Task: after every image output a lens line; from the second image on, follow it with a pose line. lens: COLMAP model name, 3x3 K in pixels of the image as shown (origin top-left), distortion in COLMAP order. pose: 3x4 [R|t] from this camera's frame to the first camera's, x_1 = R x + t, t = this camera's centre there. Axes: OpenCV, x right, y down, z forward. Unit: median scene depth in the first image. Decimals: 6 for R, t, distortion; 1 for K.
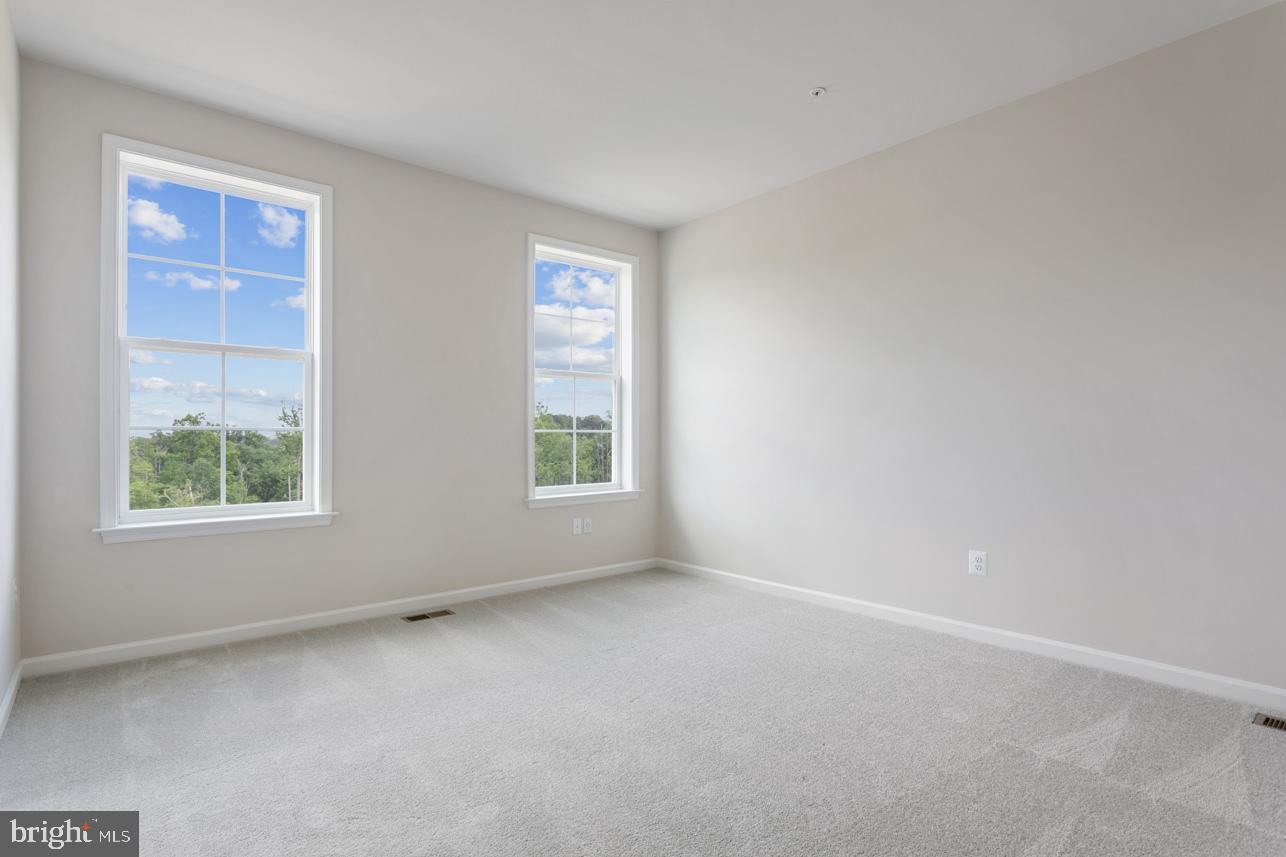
lens RADIAL K [[648.1, 0, 643.0], [0, 648.1, 428.5], [0, 0, 1]] dist [-0.001249, -0.000403]
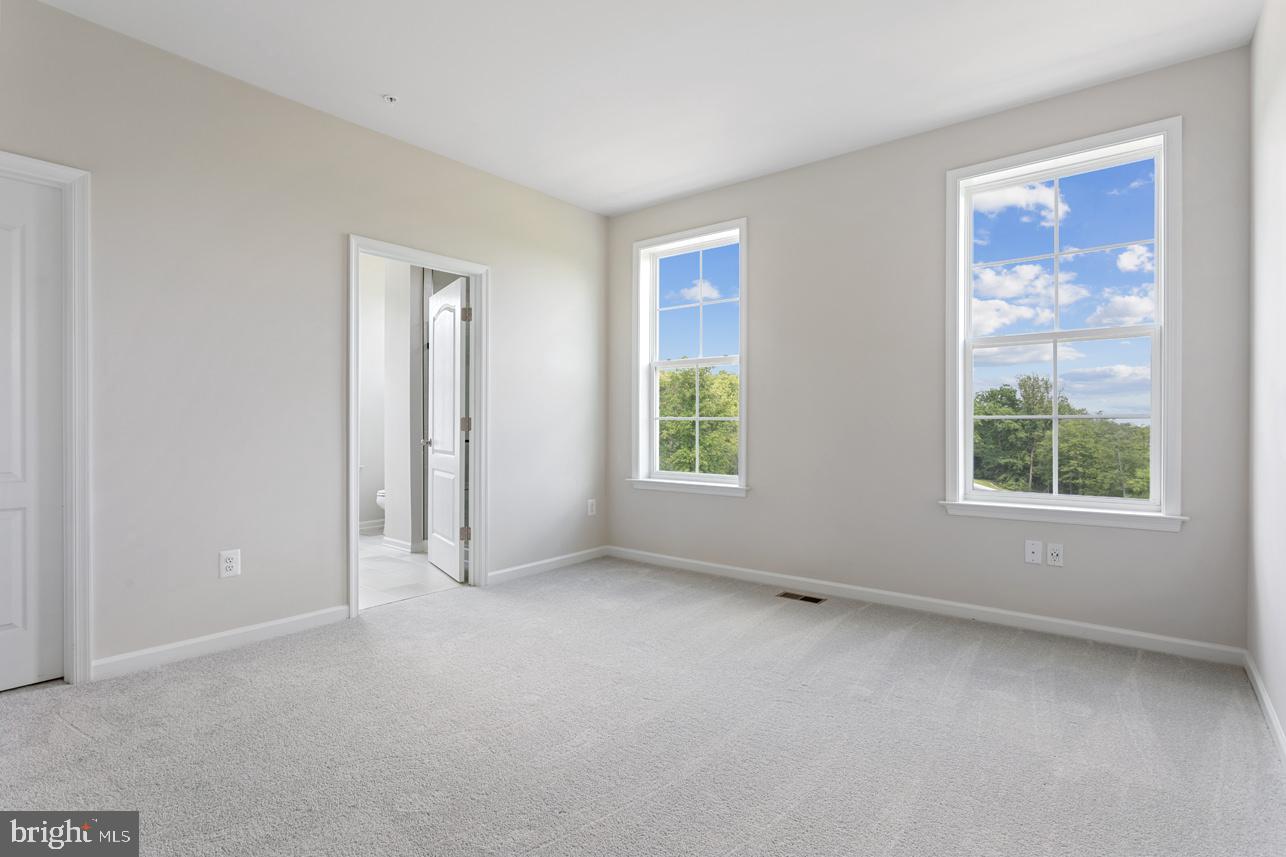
lens RADIAL K [[648.1, 0, 643.0], [0, 648.1, 428.5], [0, 0, 1]] dist [-0.001249, -0.000403]
pose [[0.184691, 0.008152, -0.982763, 0.507413], [0.010640, 0.999890, 0.010294, 0.004575], [0.982739, -0.012358, 0.184584, 0.448766]]
